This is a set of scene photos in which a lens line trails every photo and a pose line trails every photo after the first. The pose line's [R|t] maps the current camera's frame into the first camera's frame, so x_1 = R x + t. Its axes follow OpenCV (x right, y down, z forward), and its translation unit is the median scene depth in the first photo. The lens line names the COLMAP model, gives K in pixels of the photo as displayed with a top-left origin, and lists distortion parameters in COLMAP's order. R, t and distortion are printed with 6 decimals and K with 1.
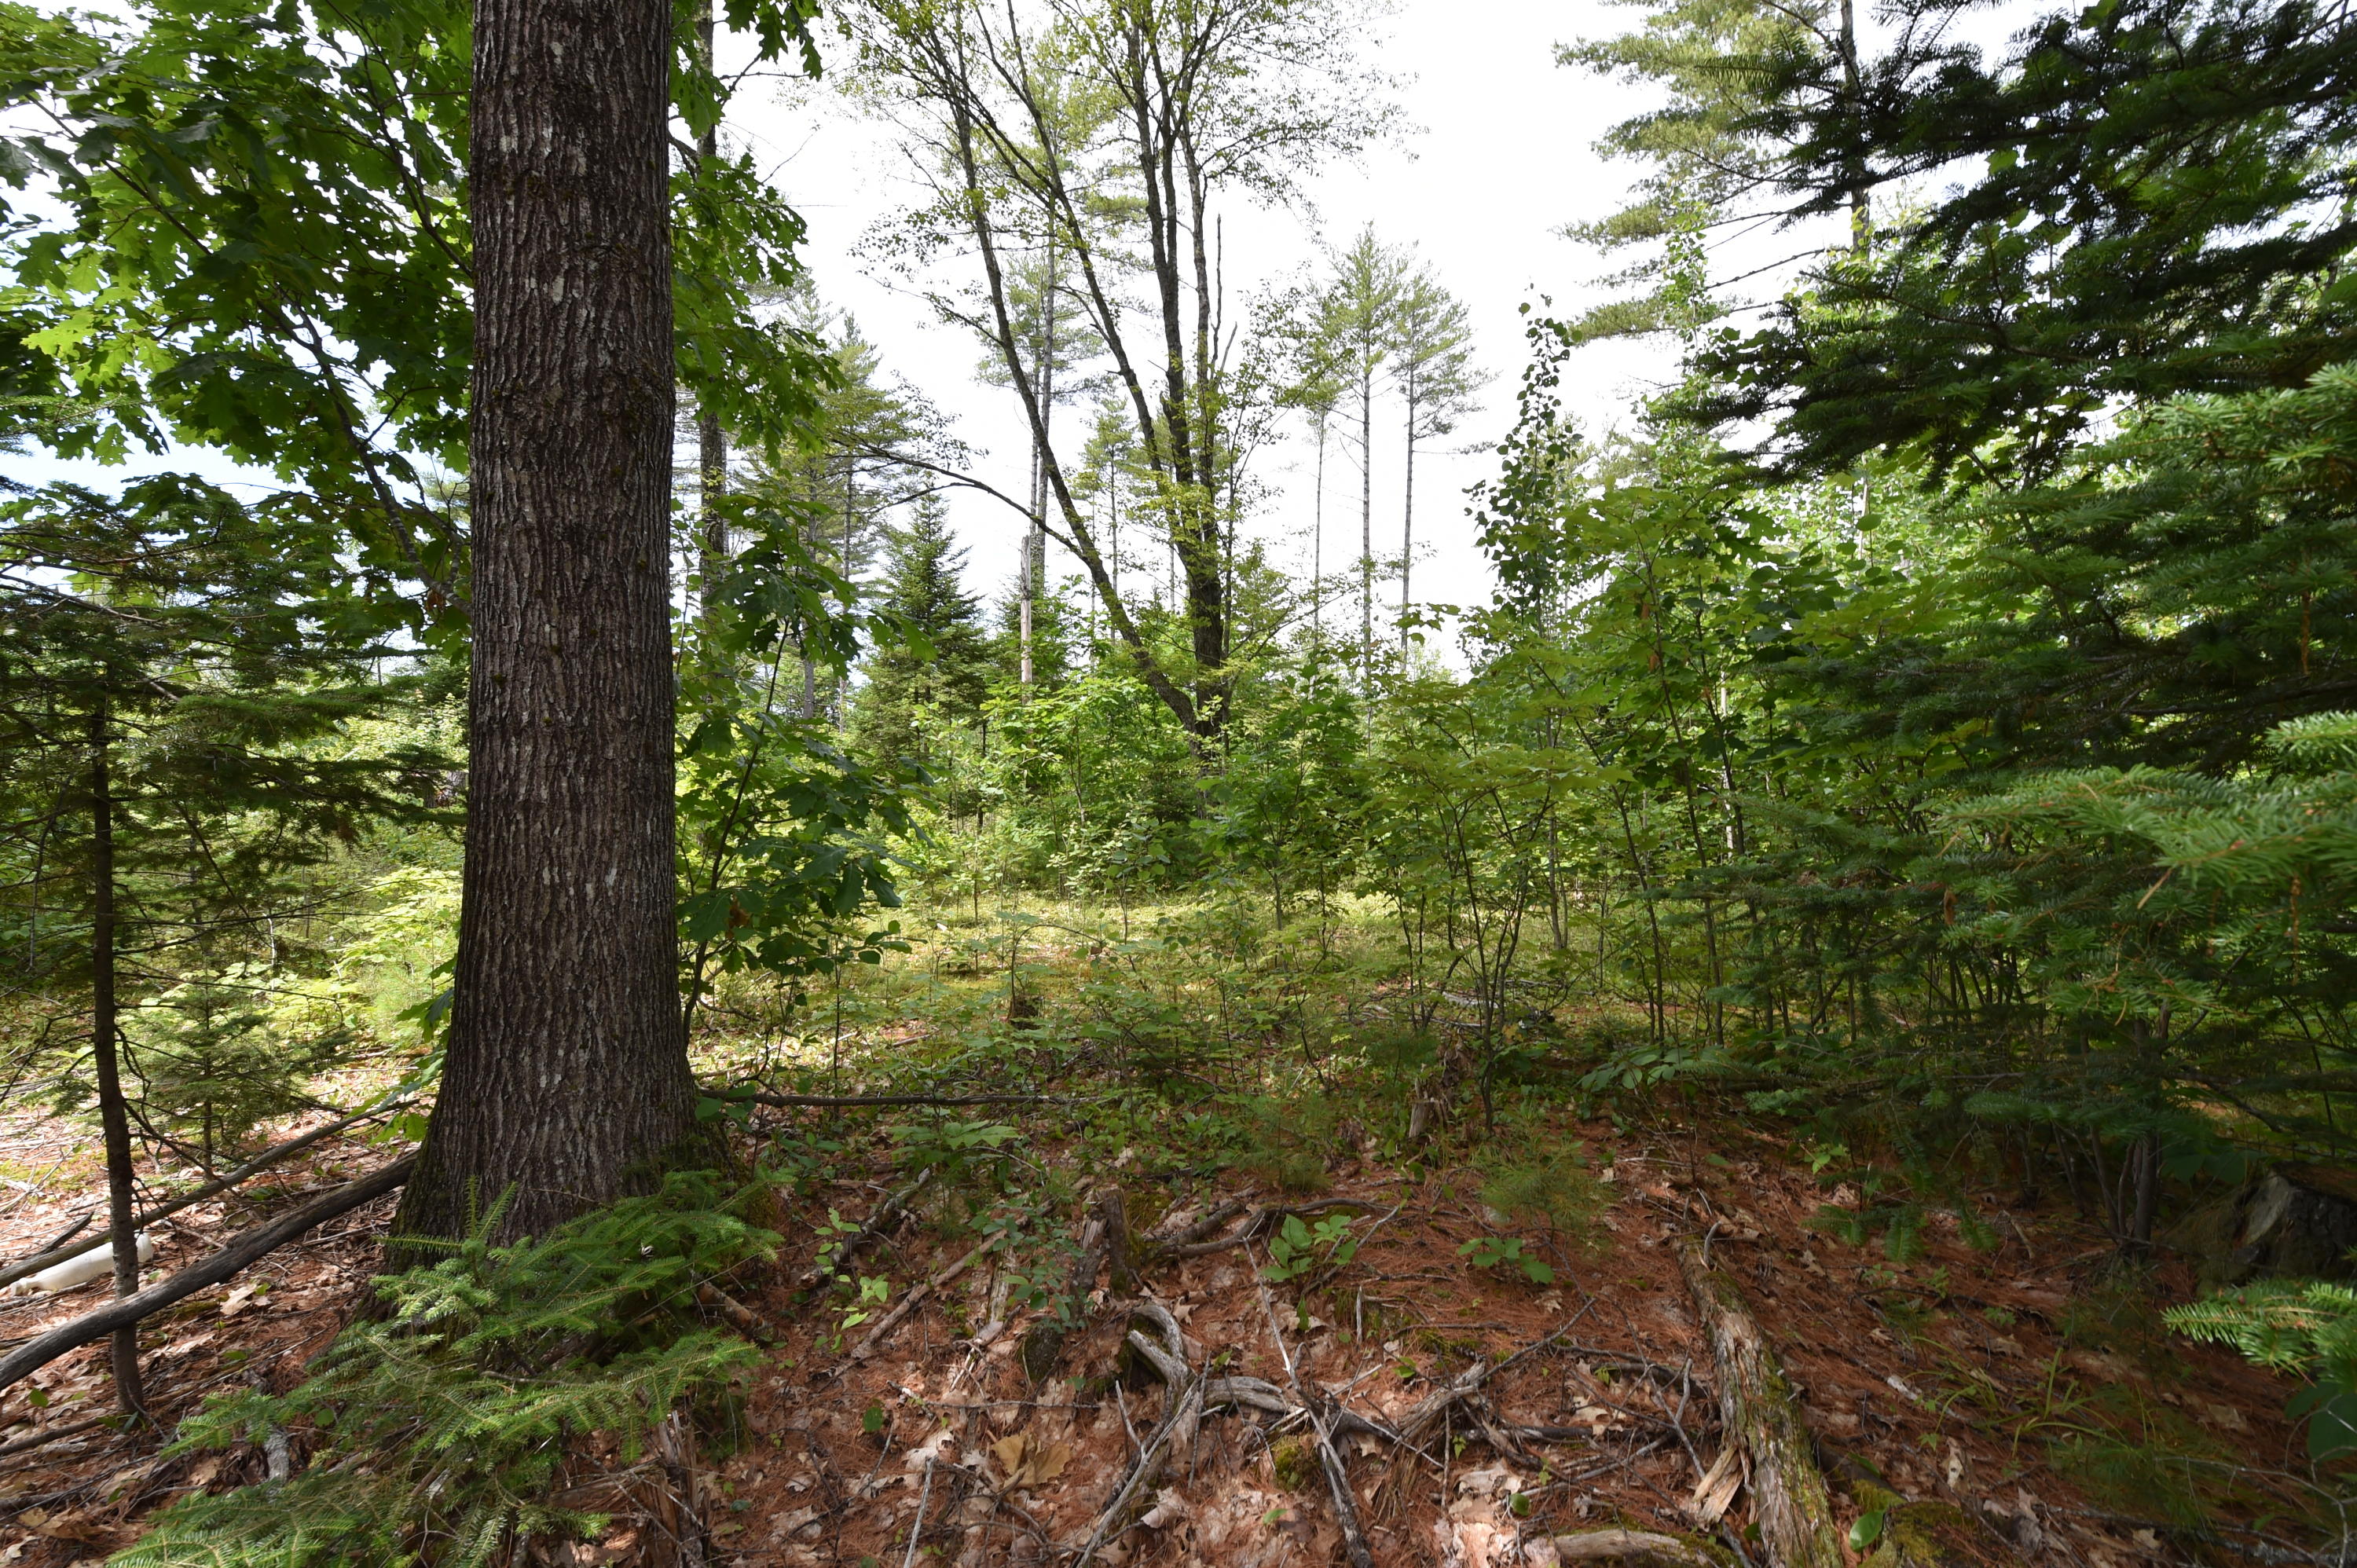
lens RADIAL K [[940.0, 0, 1174.5], [0, 940.0, 772.2], [0, 0, 1]] dist [-0.021976, 0.000452]
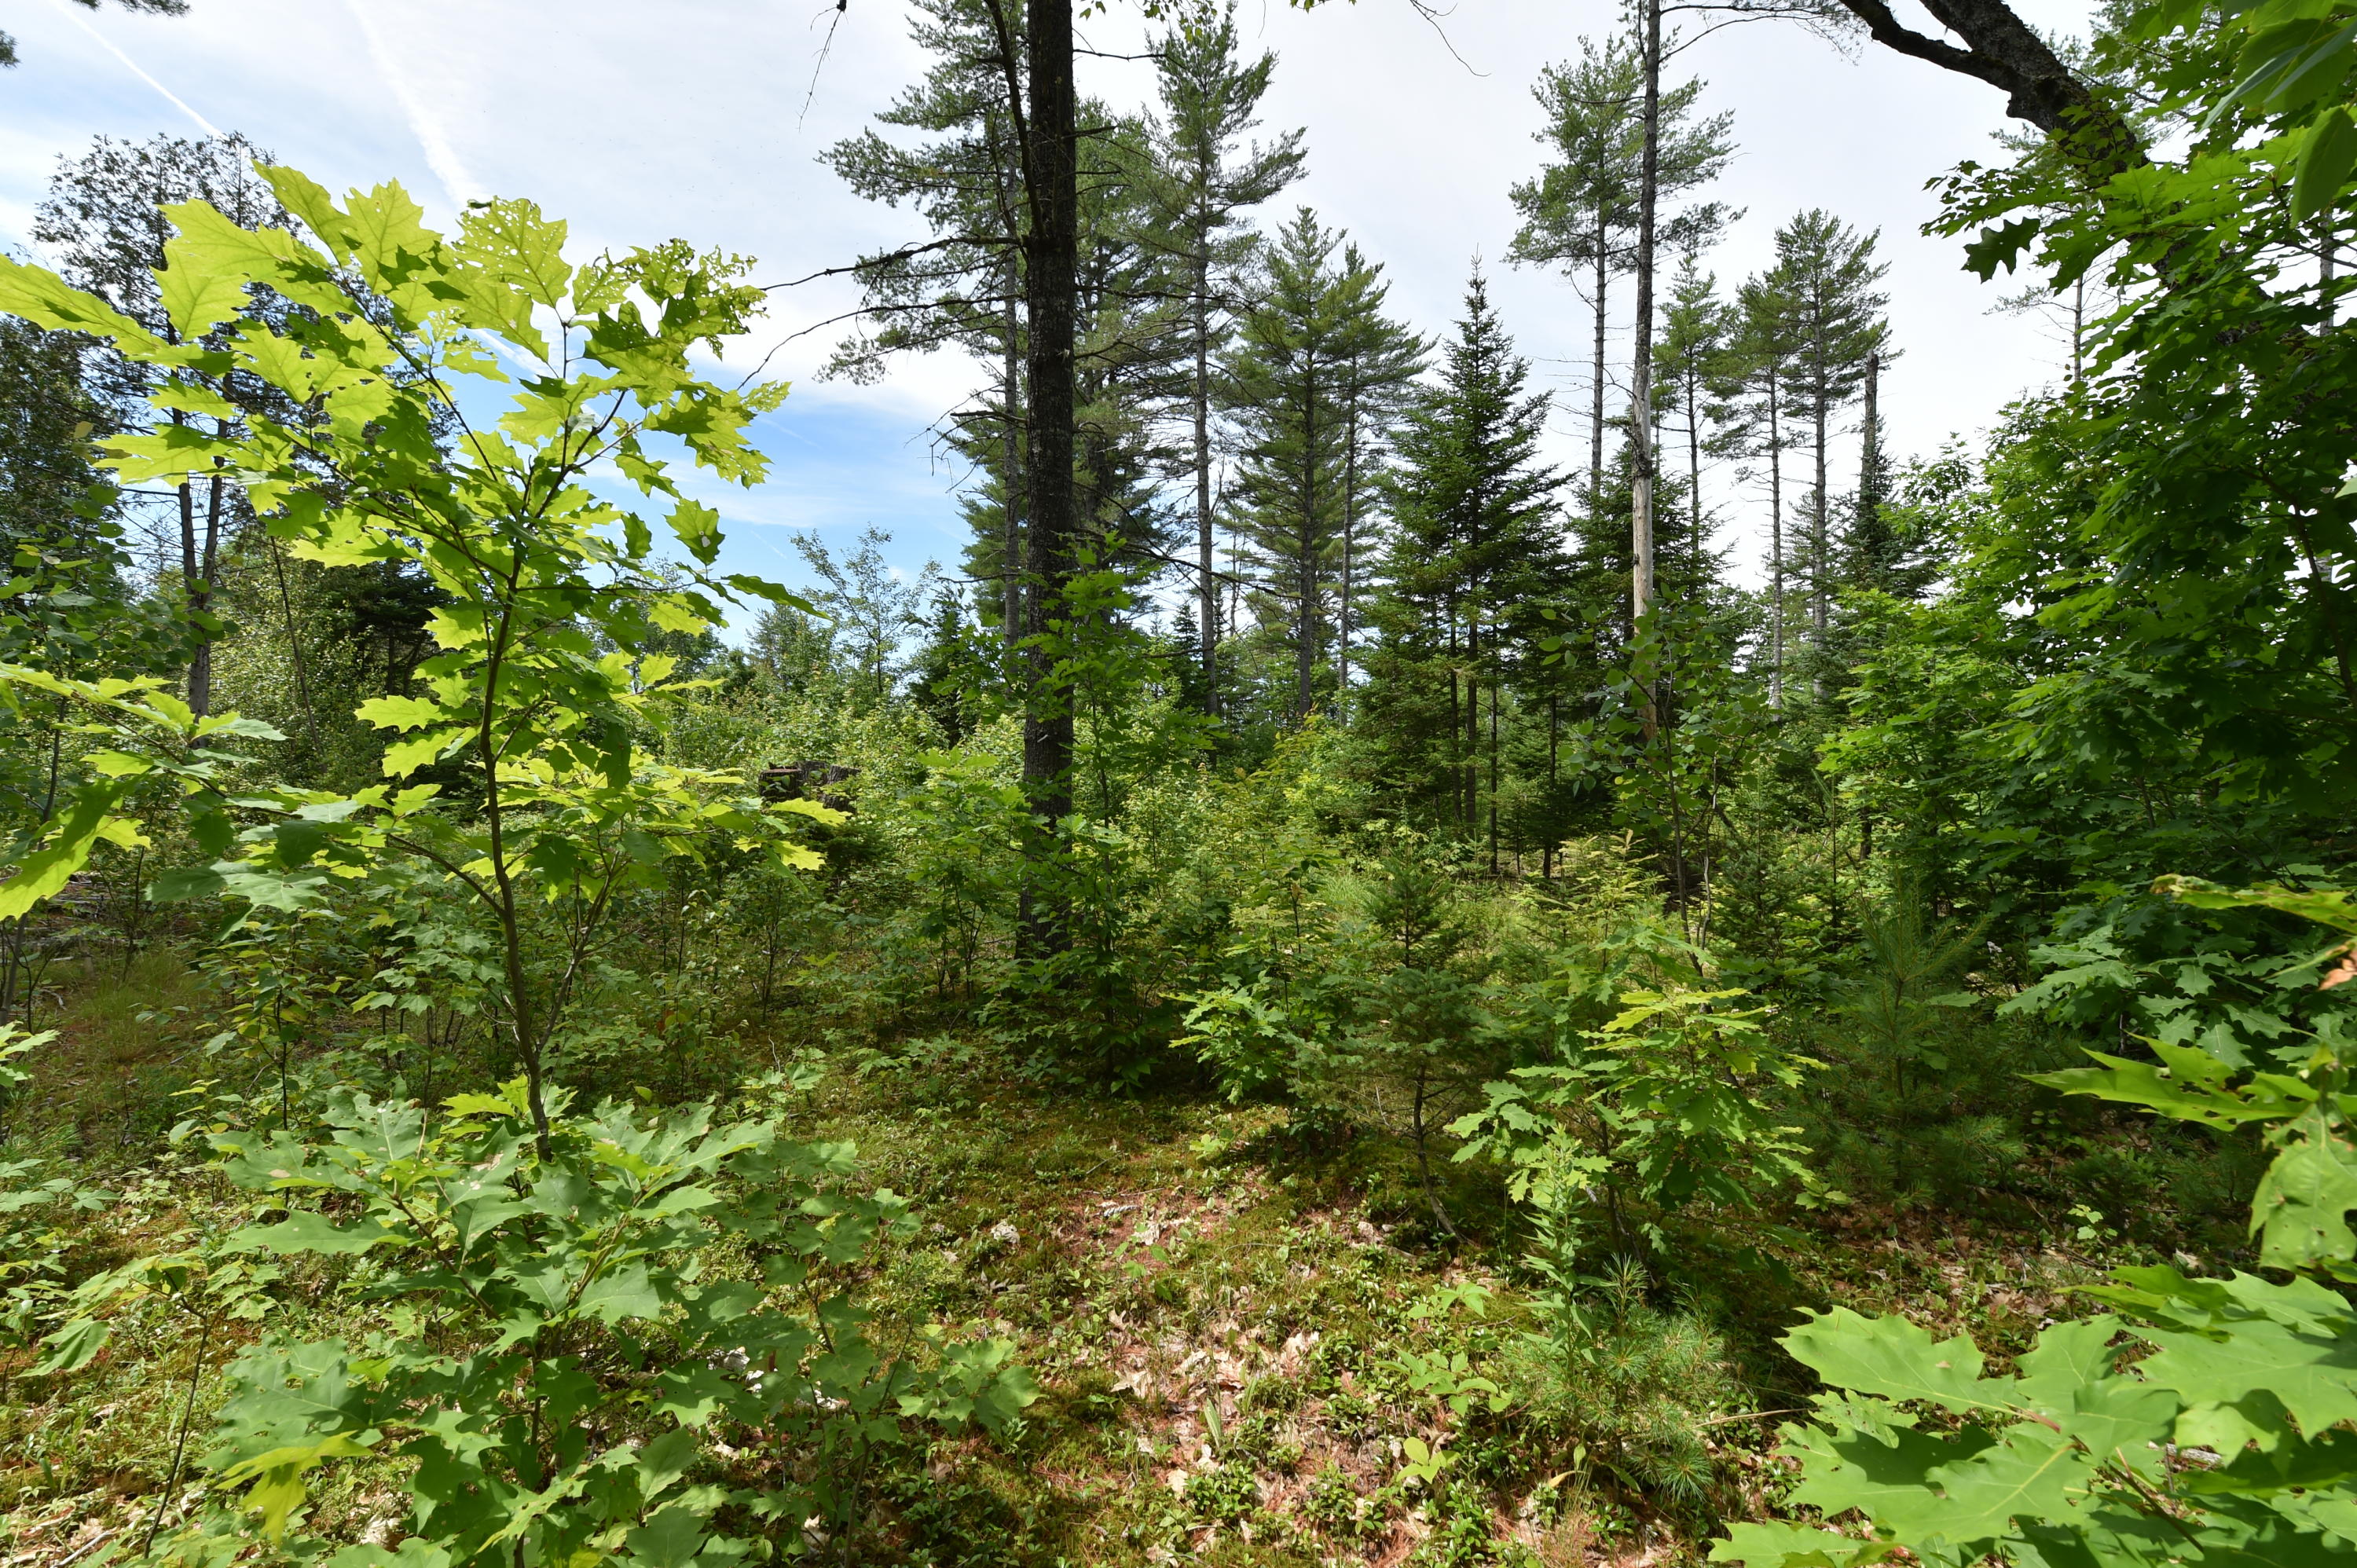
lens RADIAL K [[940.0, 0, 1174.5], [0, 940.0, 772.2], [0, 0, 1]] dist [-0.021976, 0.000452]
pose [[0.865835, -0.003249, -0.500320, -0.065534], [-0.002853, 0.999931, -0.011431, 0.001909], [0.500322, 0.011325, 0.865765, 0.194313]]
